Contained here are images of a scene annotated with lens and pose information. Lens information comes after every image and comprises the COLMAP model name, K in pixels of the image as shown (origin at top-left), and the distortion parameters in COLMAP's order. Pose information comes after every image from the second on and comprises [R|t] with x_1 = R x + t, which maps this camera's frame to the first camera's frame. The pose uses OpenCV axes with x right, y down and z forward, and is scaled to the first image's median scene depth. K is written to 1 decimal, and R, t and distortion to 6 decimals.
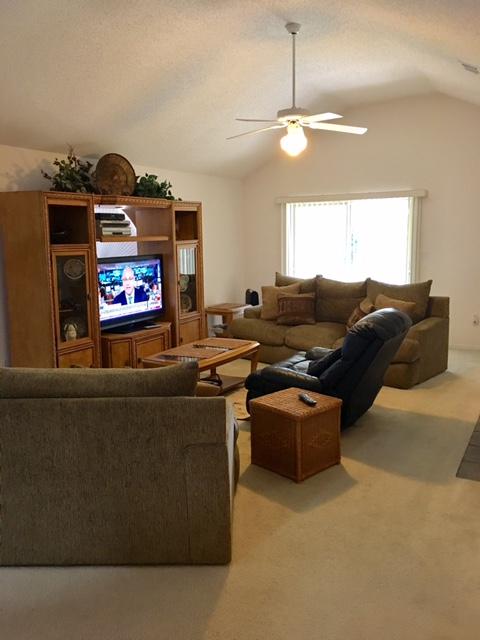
lens RADIAL K [[550.1, 0, 241.4], [0, 550.1, 312.2], [0, 0, 1]] dist [0.080605, -0.131269]
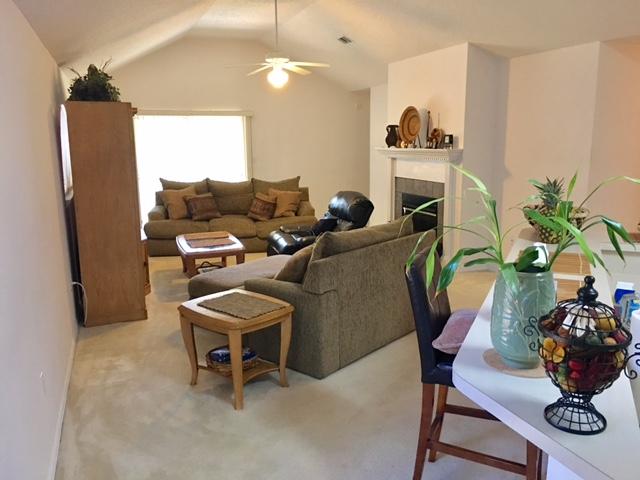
lens RADIAL K [[549.0, 0, 314.8], [0, 549.0, 236.4], [0, 0, 1]] dist [0.089458, -0.122950]
pose [[0.651116, -0.128916, 0.747950, -0.743120], [0.112097, 0.990996, 0.073223, -0.003002], [-0.750655, 0.036166, 0.659704, 0.027645]]
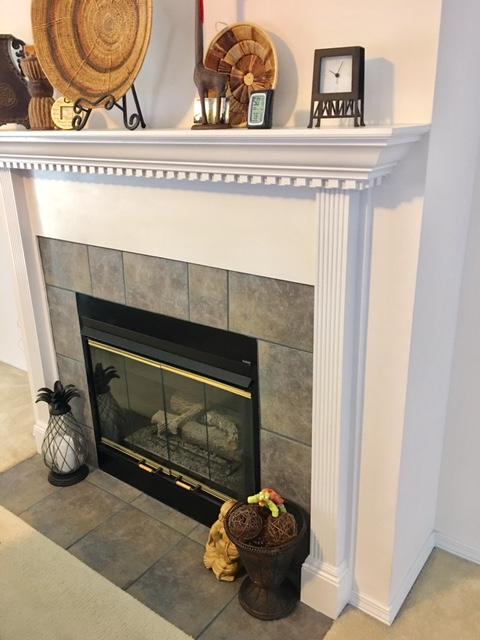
lens RADIAL K [[550.1, 0, 241.4], [0, 550.1, 312.2], [0, 0, 1]] dist [0.080605, -0.131269]
pose [[0.140468, -0.318772, 0.937365, 0.046781], [0.163030, 0.941276, 0.295671, -0.067892], [-0.976571, 0.111286, 0.184188, 0.556869]]
